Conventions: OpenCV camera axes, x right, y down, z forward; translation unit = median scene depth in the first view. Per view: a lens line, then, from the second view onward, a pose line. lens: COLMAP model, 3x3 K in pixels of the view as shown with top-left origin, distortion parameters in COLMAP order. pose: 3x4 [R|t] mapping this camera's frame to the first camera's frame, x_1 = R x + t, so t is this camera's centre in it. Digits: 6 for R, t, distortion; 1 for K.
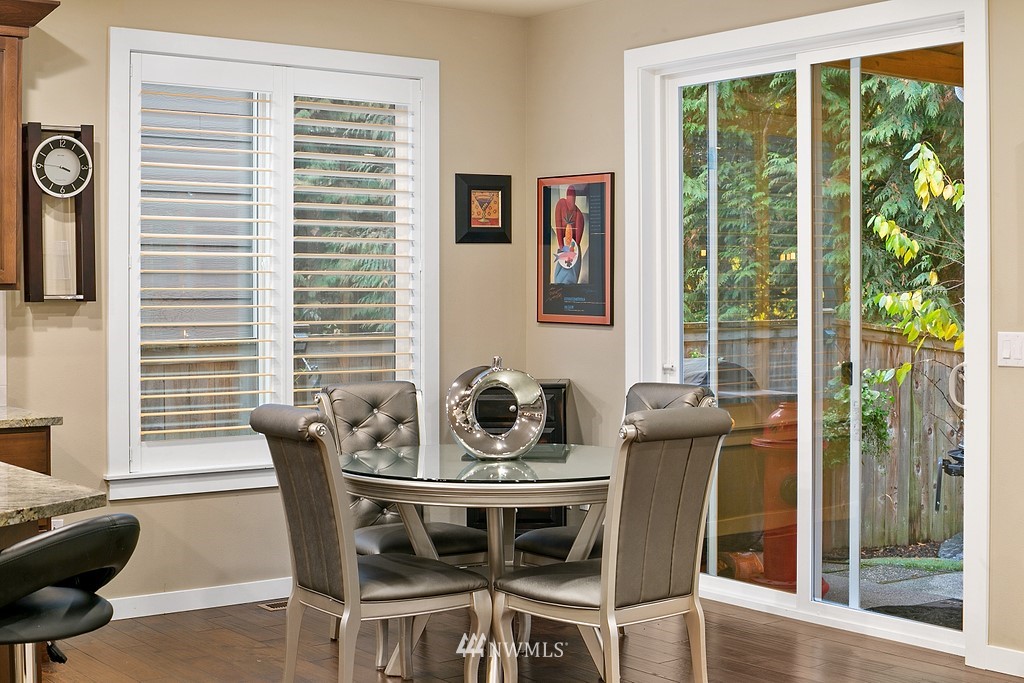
lens RADIAL K [[1475.7, 0, 500.5], [0, 1475.7, 308.6], [0, 0, 1]] dist [-0.099084, 0.000000]
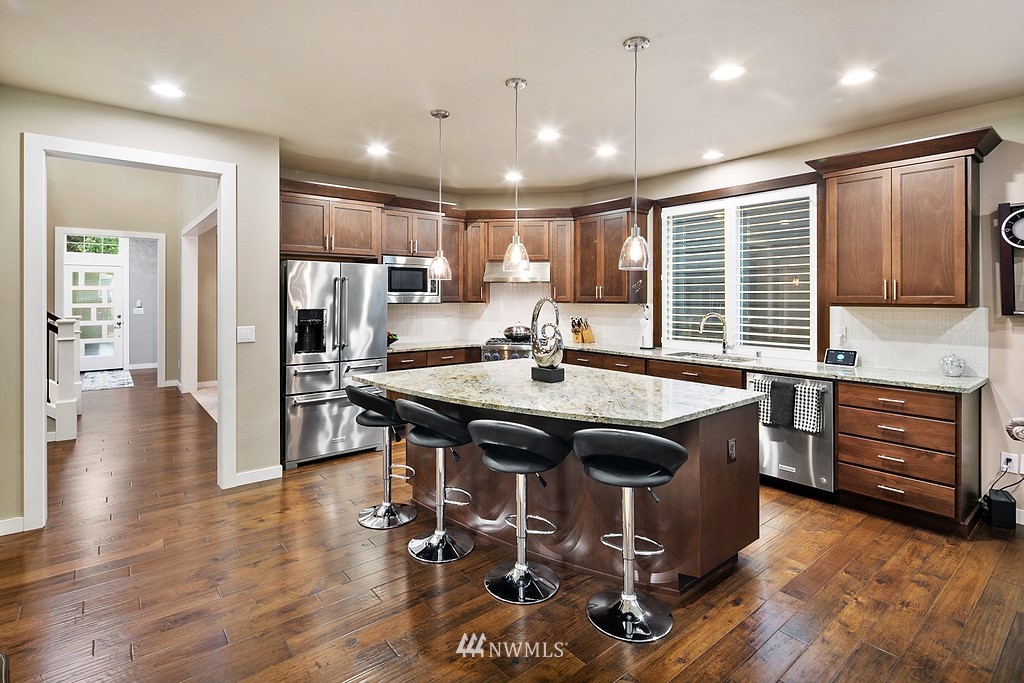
lens RADIAL K [[498.7, 0, 503.1], [0, 498.7, 296.7], [0, 0, 1]] dist [0.001997, -0.002468]
pose [[0.029385, 0.000292, -0.999568, 0.207935], [-0.010781, 0.999942, -0.000025, -0.018973], [0.999510, 0.010777, 0.029386, 0.426801]]
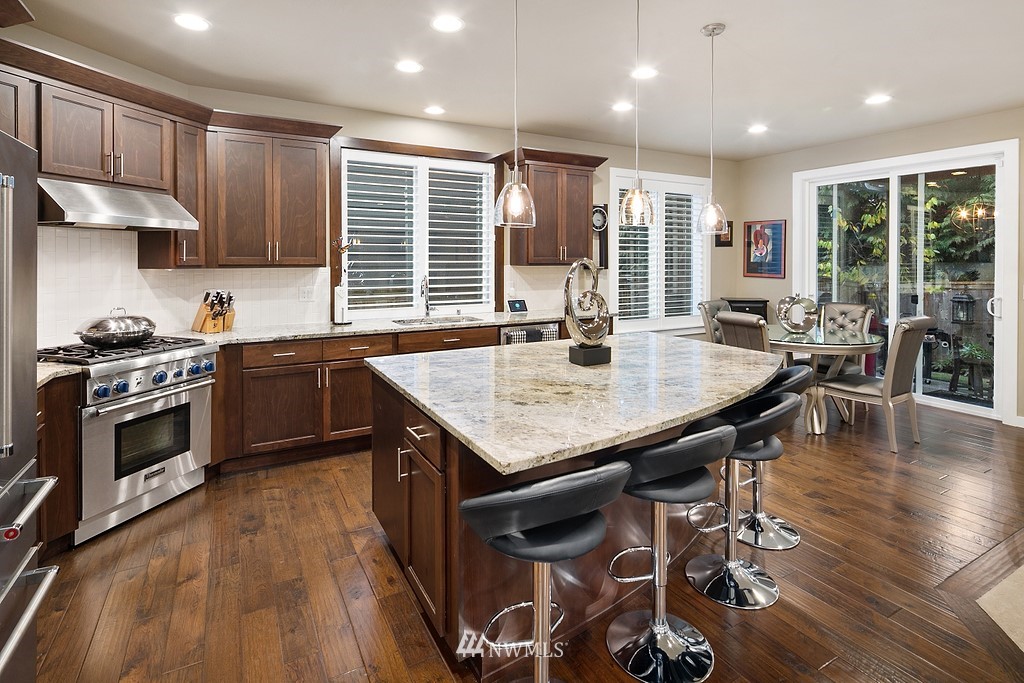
lens RADIAL K [[498.7, 0, 502.9], [0, 498.7, 266.4], [0, 0, 1]] dist [0.001997, -0.002468]
pose [[0.989256, 0.004074, -0.146138, -0.336966], [-0.003426, 0.999983, 0.004684, -0.013845], [0.146155, -0.004133, 0.989253, 0.060098]]
